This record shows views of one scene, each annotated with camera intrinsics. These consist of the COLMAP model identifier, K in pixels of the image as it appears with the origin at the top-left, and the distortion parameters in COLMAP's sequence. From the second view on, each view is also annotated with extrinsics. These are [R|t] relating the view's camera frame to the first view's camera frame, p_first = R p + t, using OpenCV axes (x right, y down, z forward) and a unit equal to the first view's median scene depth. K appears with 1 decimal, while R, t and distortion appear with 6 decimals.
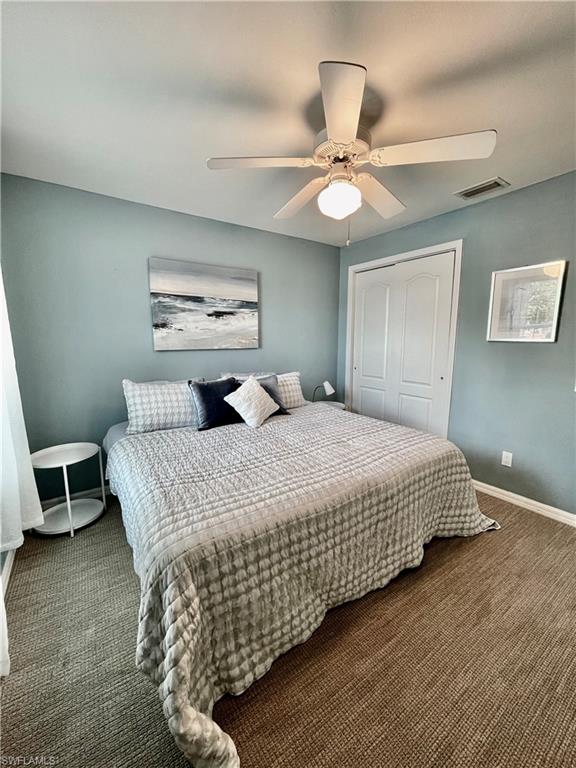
lens RADIAL K [[311.7, 0, 288.8], [0, 311.7, 383.9], [0, 0, 1]] dist [-0.002764, -0.000644]
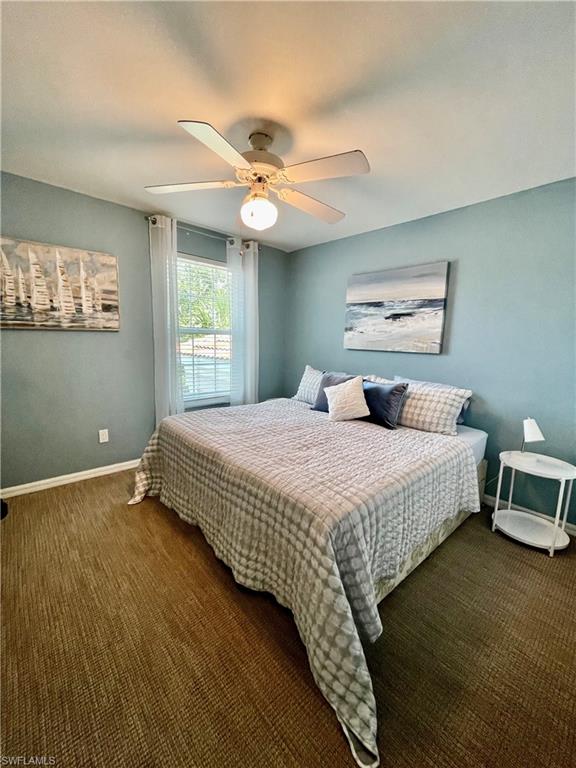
lens RADIAL K [[311.7, 0, 288.4], [0, 311.7, 383.5], [0, 0, 1]] dist [-0.002764, -0.000644]
pose [[0.129332, 0.152617, -0.979786, 0.742392], [-0.168808, 0.977051, 0.129908, -0.085395], [0.977127, 0.148595, 0.152126, 0.542583]]
